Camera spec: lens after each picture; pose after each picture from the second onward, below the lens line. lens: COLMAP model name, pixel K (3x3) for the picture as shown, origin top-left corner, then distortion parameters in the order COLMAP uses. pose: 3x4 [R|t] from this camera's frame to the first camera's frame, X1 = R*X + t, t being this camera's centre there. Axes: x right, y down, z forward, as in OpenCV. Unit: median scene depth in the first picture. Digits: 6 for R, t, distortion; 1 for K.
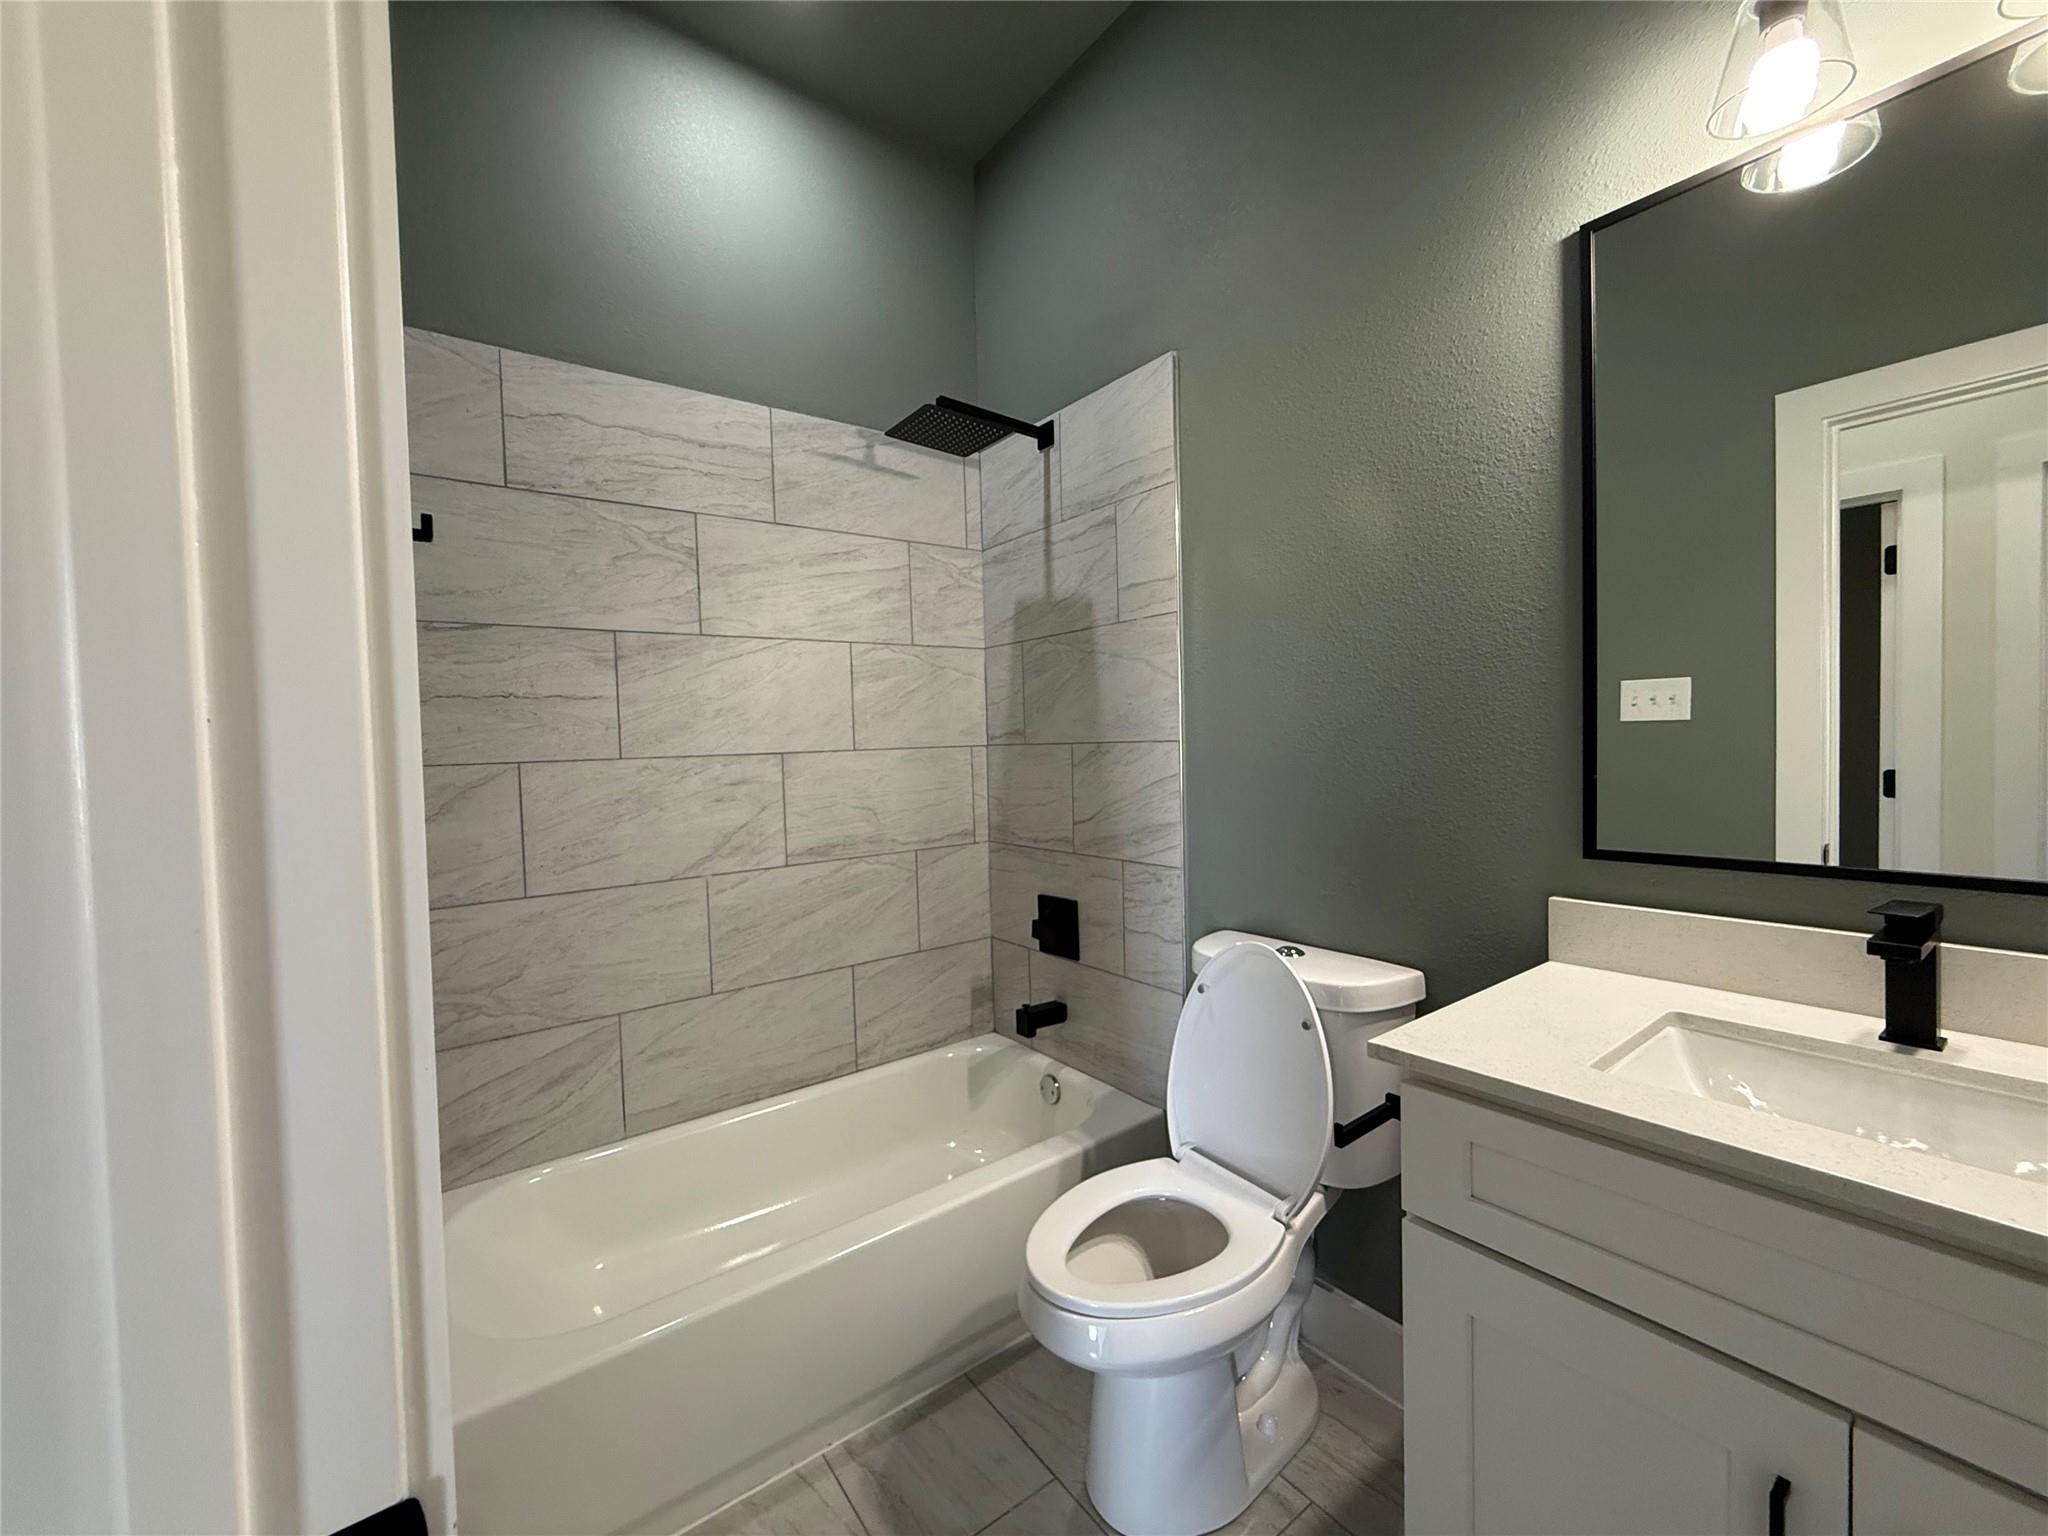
lens RADIAL K [[816.1, 0, 1016.7], [0, 816.1, 769.3], [0, 0, 1]] dist [-0.000351, 0.000237]
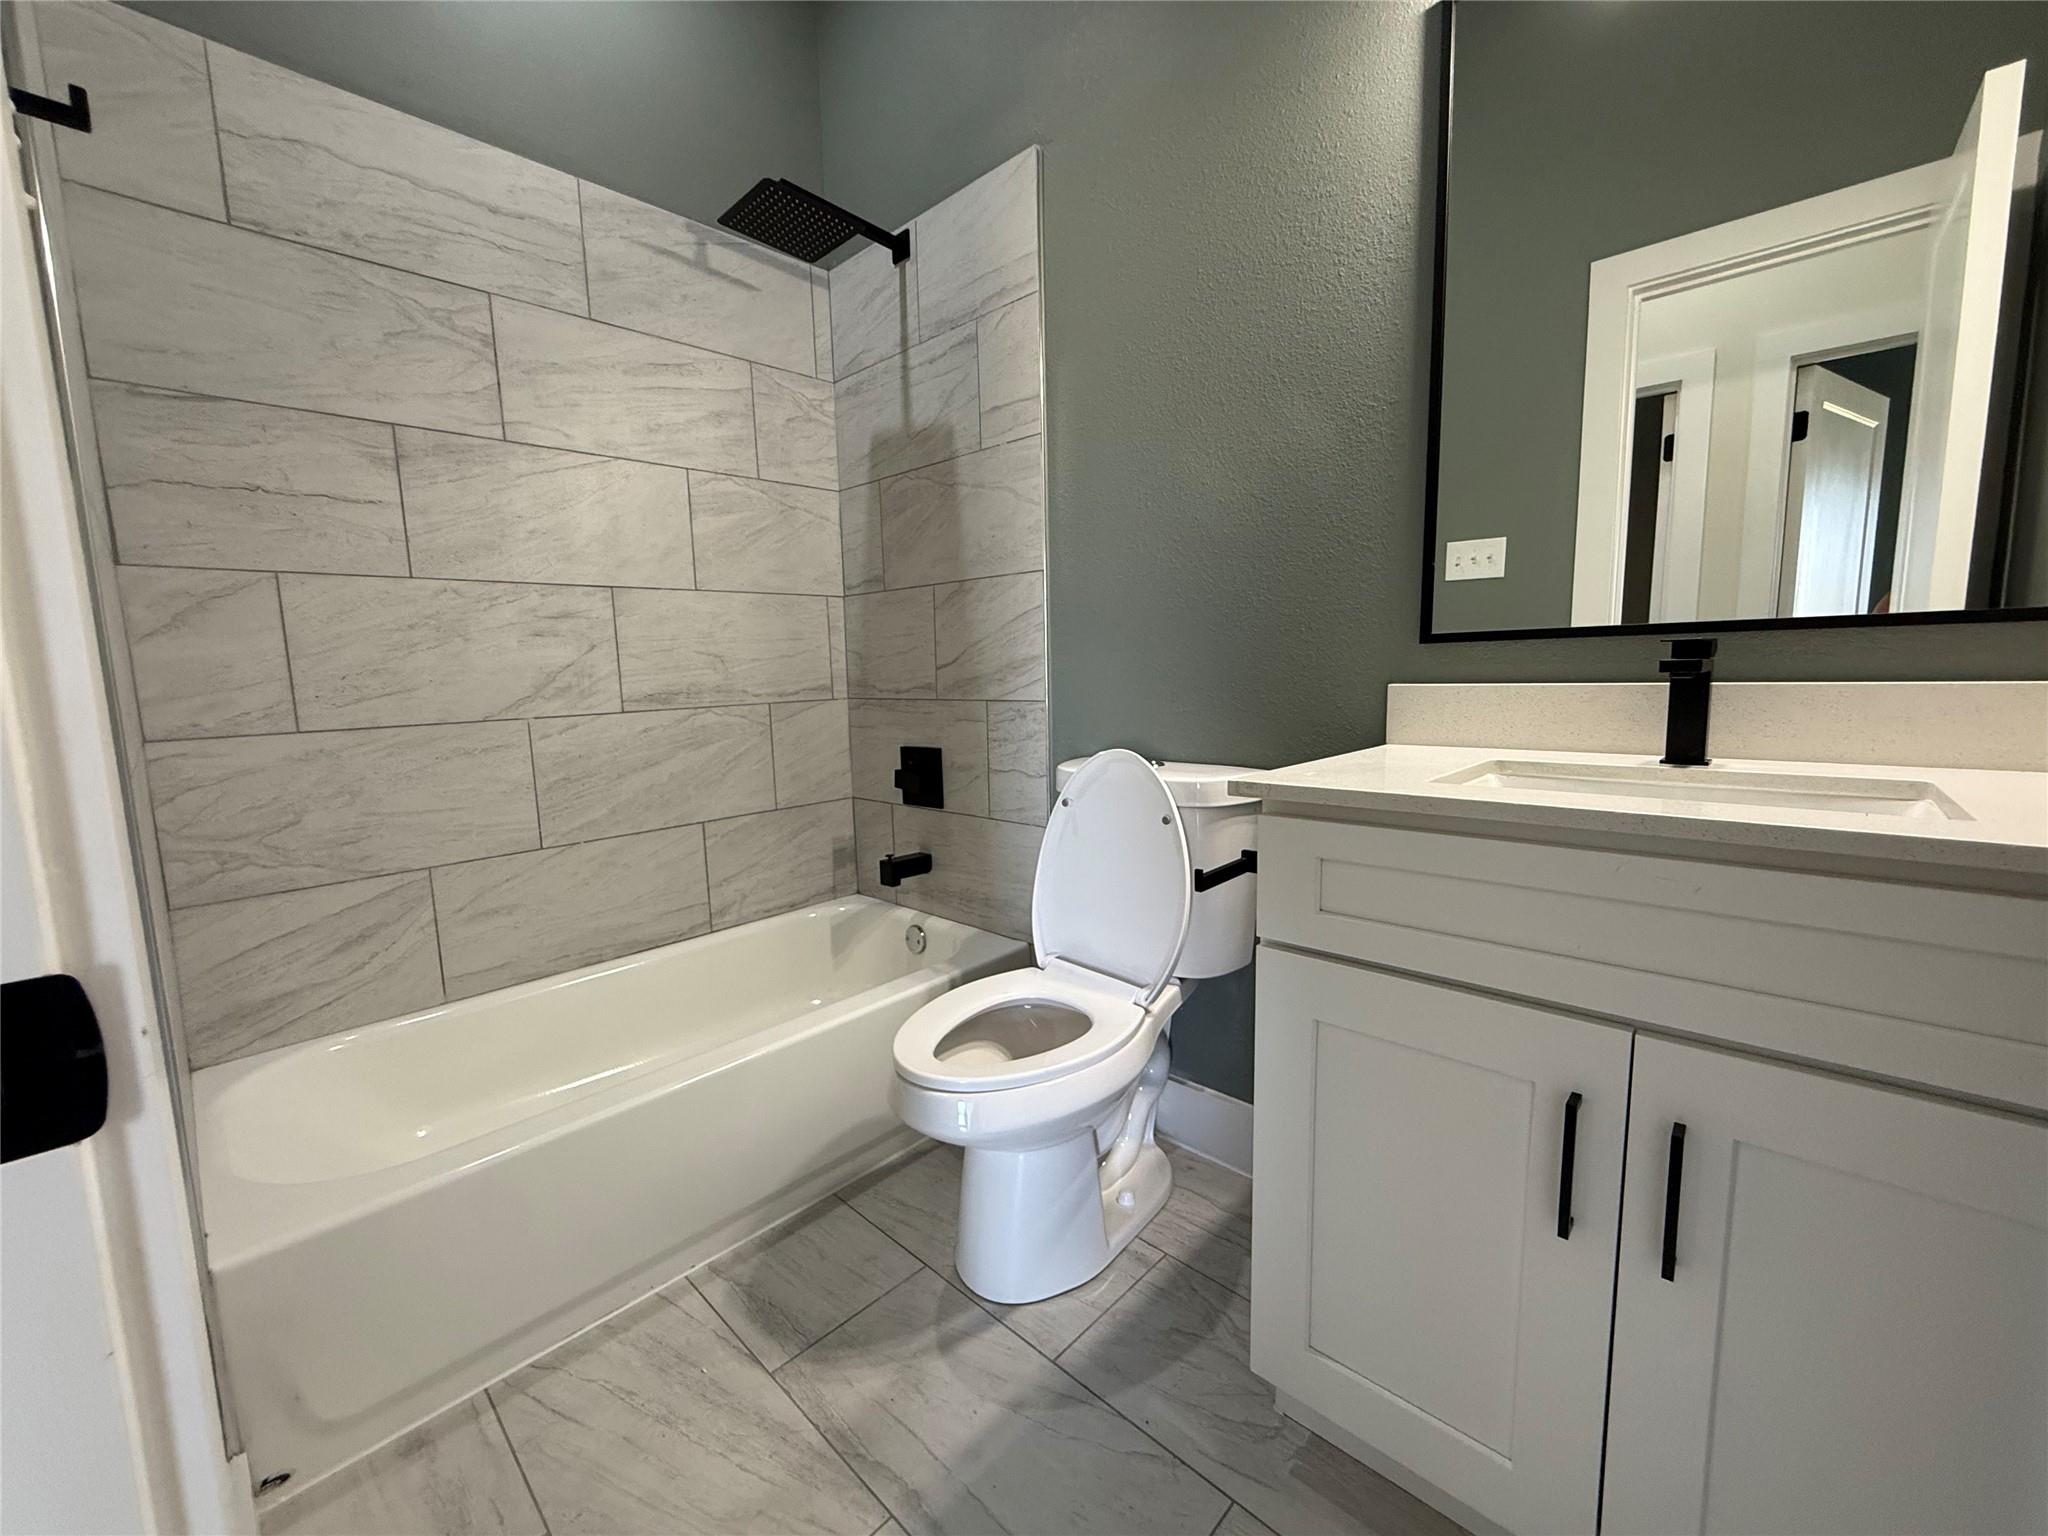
lens RADIAL K [[816.9, 0, 1017.0], [0, 816.9, 766.8], [0, 0, 1]] dist [0.001390, -0.000046]
pose [[0.985857, -0.018132, 0.166605, 0.000412], [0.003402, 0.996090, 0.088277, 0.109163], [-0.167555, -0.086462, 0.982064, 0.021421]]
